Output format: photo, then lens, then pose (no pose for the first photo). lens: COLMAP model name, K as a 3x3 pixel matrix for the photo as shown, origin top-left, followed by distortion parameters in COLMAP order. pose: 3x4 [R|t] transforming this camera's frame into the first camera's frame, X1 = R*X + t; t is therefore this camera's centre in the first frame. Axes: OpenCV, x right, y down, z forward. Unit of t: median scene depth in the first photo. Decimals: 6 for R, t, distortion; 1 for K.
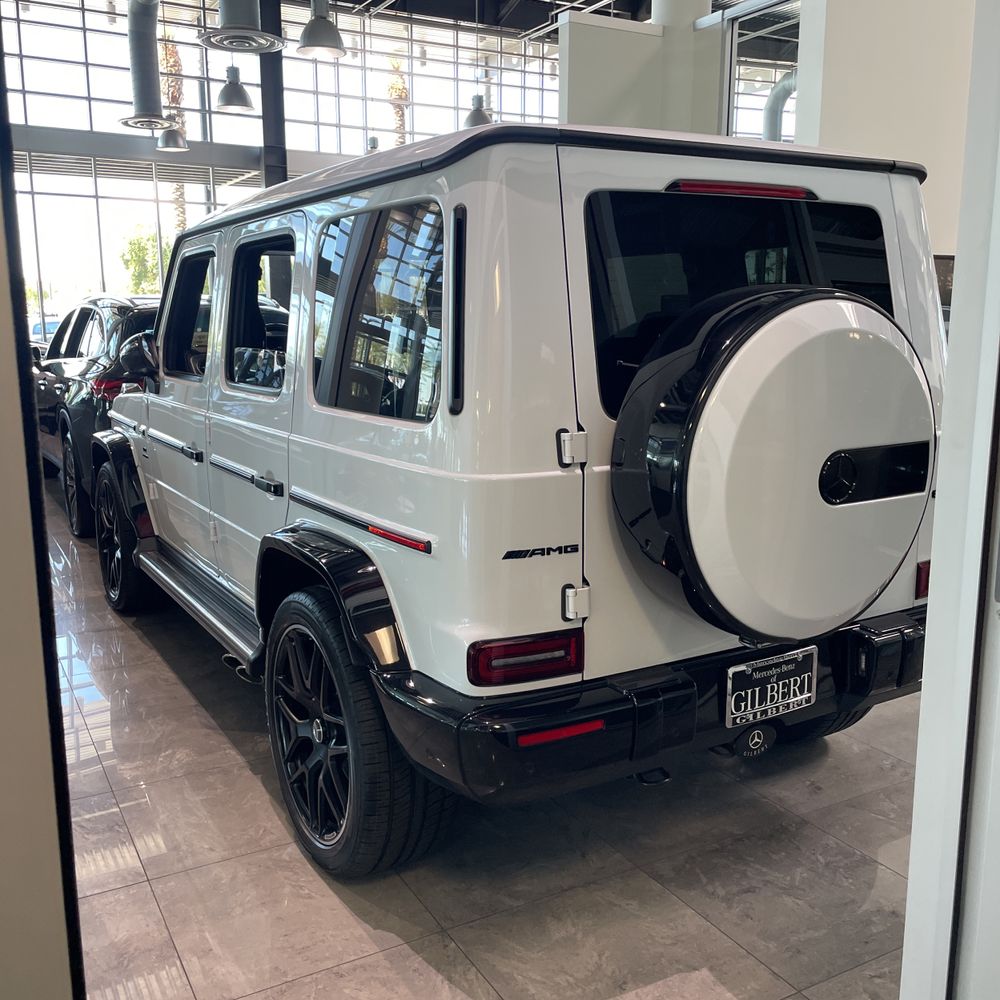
lens RADIAL K [[1015.5, 0, 500.0], [0, 1015.5, 500.0], [0, 0, 1]] dist [0.100762, -0.152441]
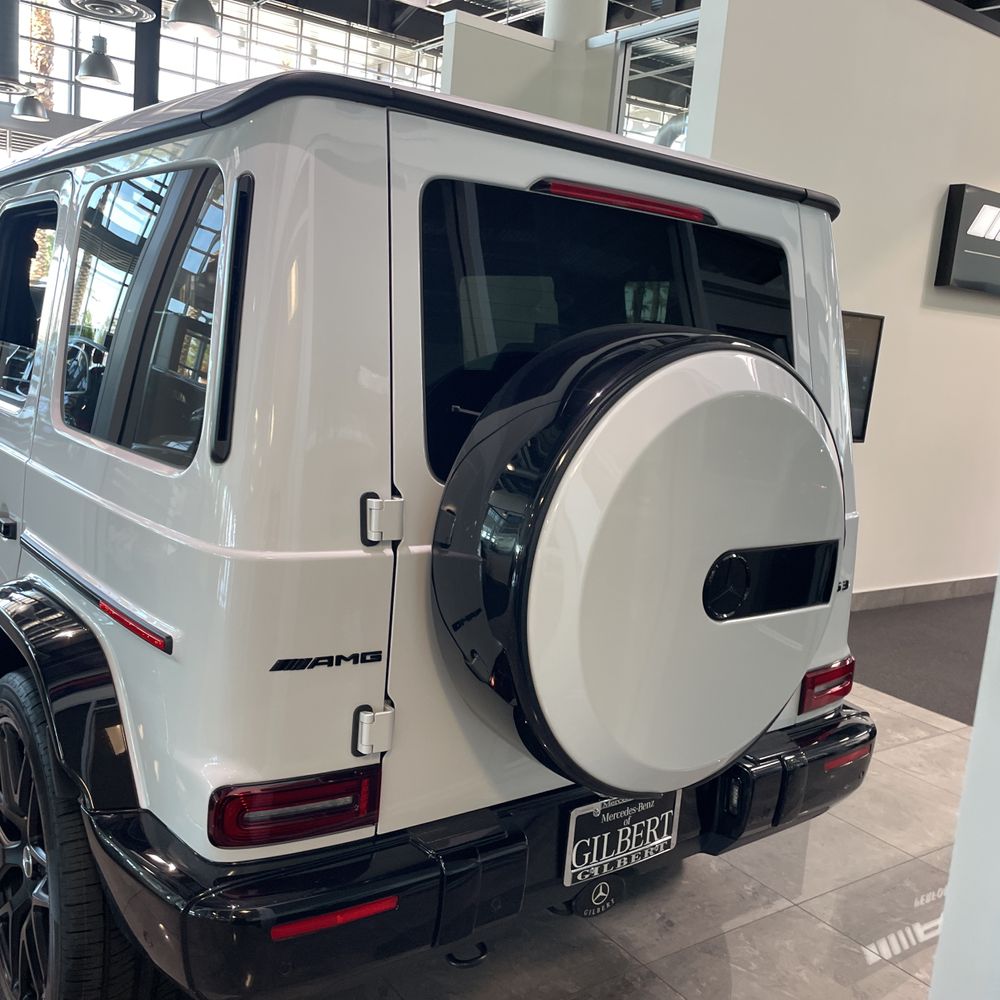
lens RADIAL K [[1015.5, 0, 500.0], [0, 1015.5, 500.0], [0, 0, 1]] dist [0.100762, -0.152441]
pose [[0.989567, 0.067949, 0.127041, 0.053711], [-0.065874, 0.997618, -0.020466, -0.049019], [-0.128129, 0.011883, 0.991686, 0.229107]]
